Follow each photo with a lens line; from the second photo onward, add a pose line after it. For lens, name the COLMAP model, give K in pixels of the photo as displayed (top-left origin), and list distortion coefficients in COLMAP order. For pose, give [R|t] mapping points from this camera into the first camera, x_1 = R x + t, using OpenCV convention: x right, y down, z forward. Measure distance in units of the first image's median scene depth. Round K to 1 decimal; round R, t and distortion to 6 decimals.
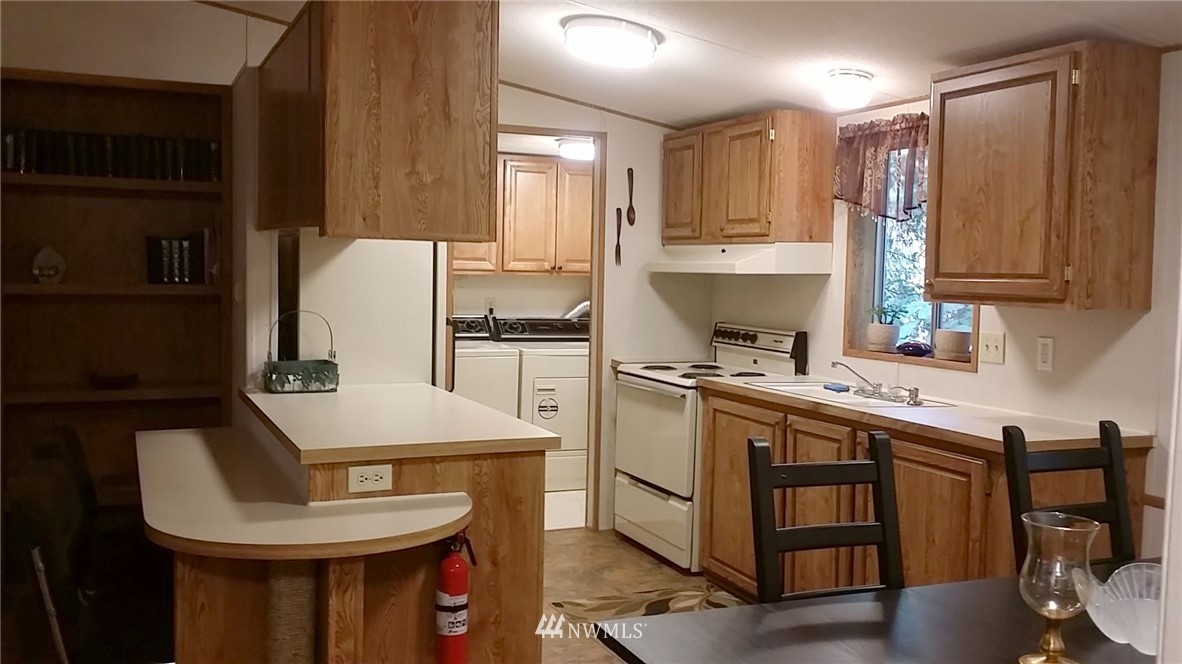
lens RADIAL K [[1064.7, 0, 591.0], [0, 1064.7, 332.0], [0, 0, 1]] dist [0.112497, -0.262022]
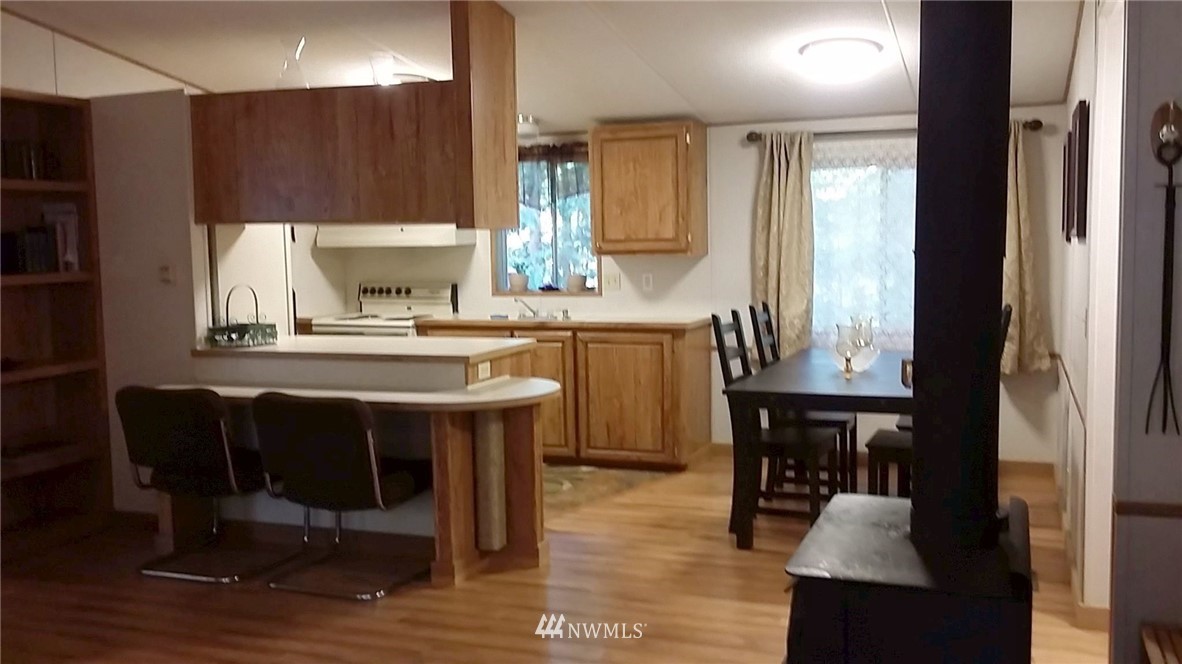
lens RADIAL K [[1064.7, 0, 591.0], [0, 1064.7, 332.0], [0, 0, 1]] dist [0.112497, -0.262022]
pose [[0.711600, -0.094783, 0.696162, -0.917497], [0.075213, 0.995441, 0.058648, -0.008127], [-0.698548, 0.010627, 0.715485, -0.242784]]
